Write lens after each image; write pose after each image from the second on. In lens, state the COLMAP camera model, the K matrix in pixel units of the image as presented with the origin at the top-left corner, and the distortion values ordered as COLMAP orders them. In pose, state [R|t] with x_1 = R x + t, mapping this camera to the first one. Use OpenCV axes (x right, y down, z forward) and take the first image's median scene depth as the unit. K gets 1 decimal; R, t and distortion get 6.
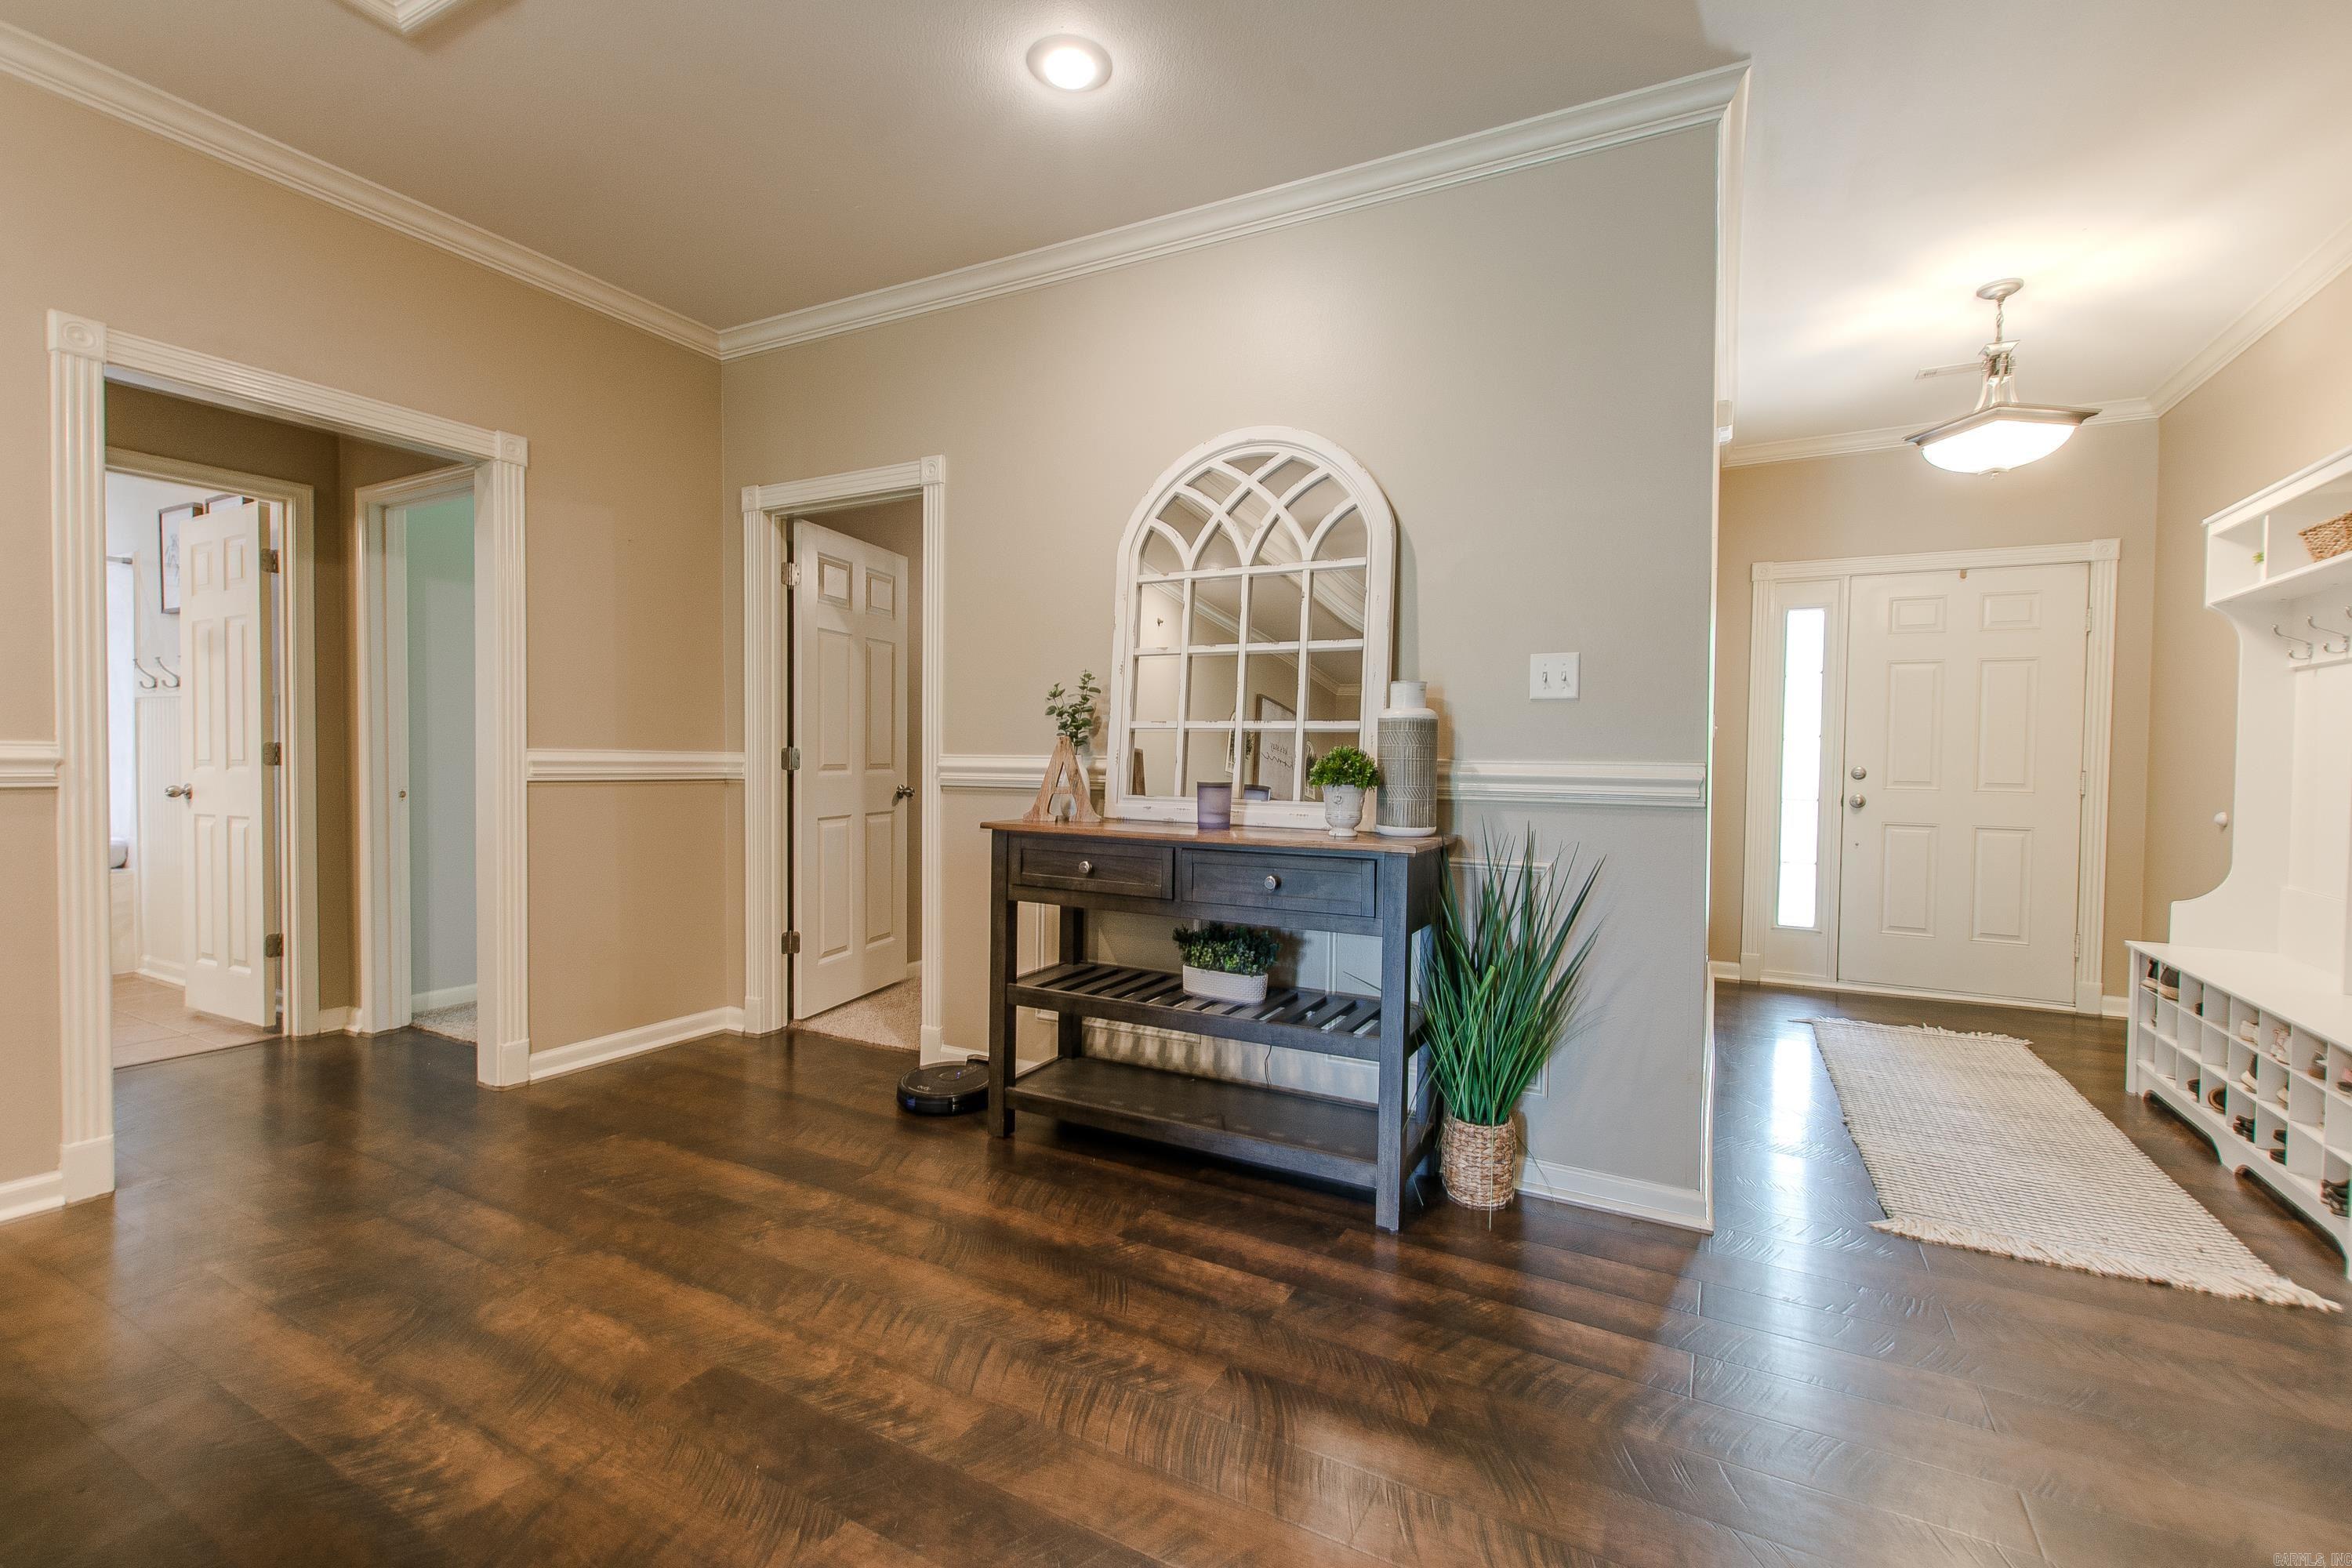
lens RADIAL K [[1015.2, 0, 1176.0], [0, 1015.2, 780.8], [0, 0, 1]] dist [0.008064, -0.000716]
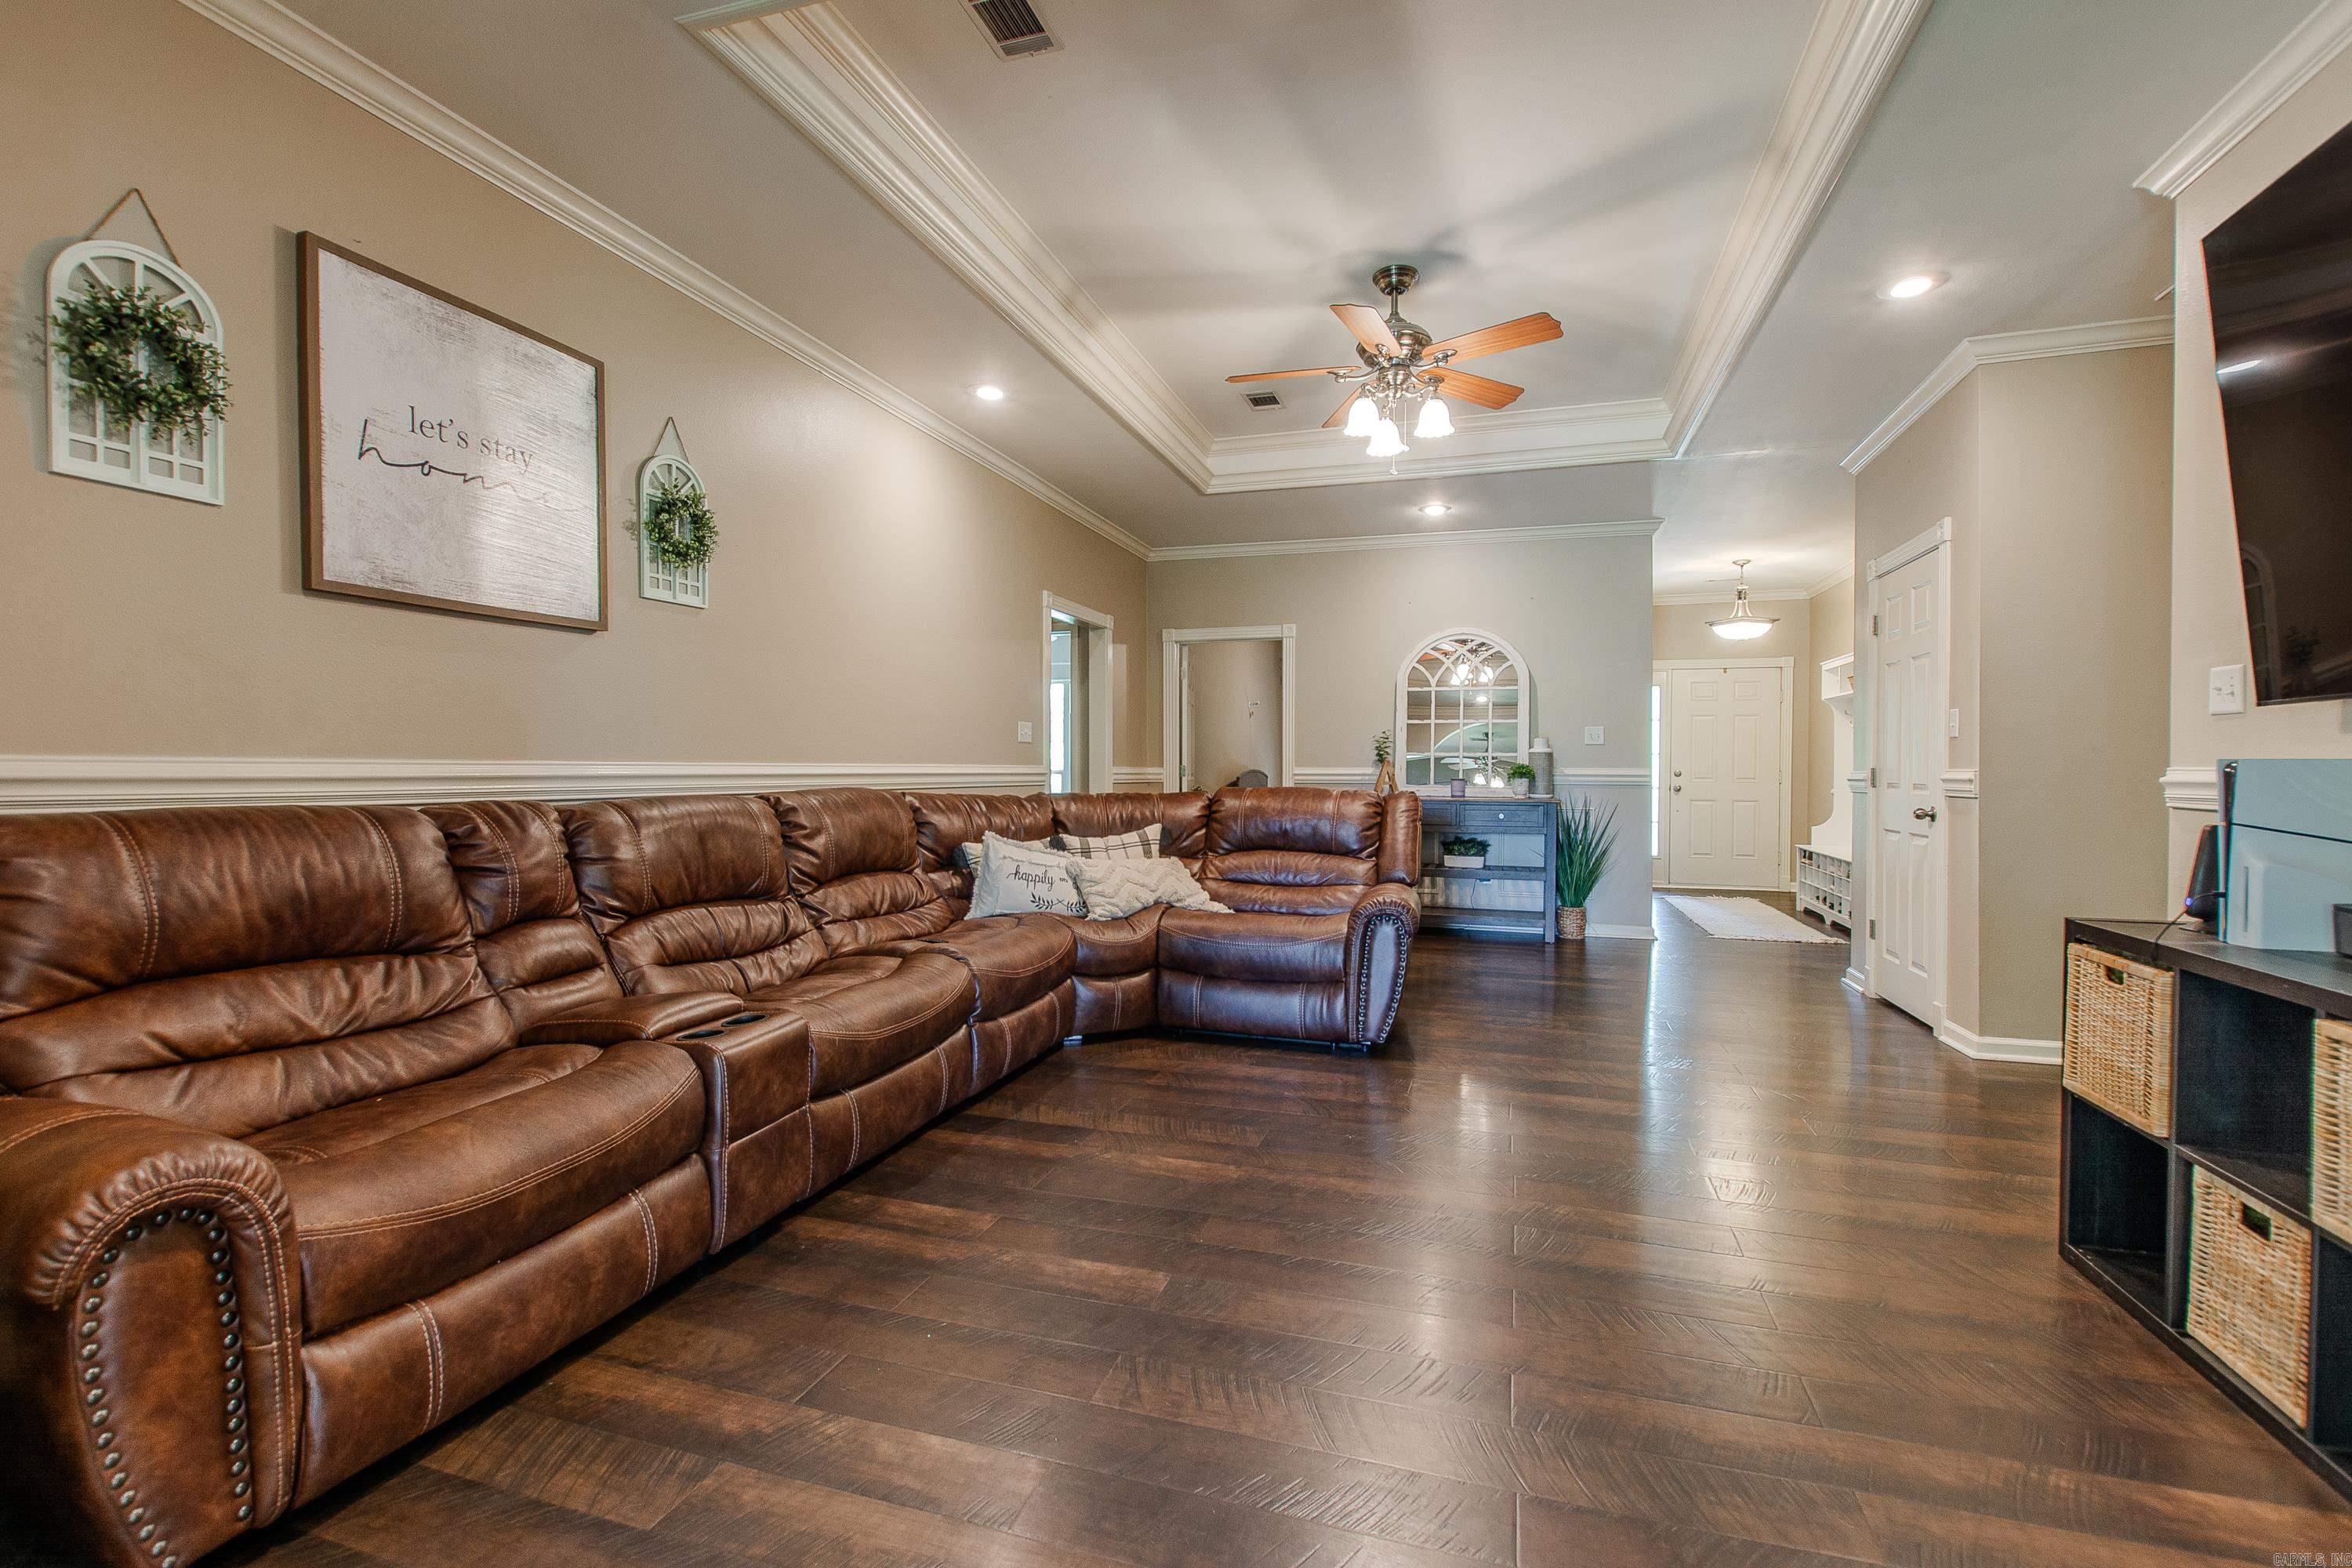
lens RADIAL K [[1015.2, 0, 1176.0], [0, 1015.2, 780.8], [0, 0, 1]] dist [0.008064, -0.000716]
pose [[0.983927, -0.010372, 0.178268, -0.888534], [0.012181, 0.999885, -0.009055, 0.018313], [-0.178154, 0.011081, 0.983940, -1.055210]]
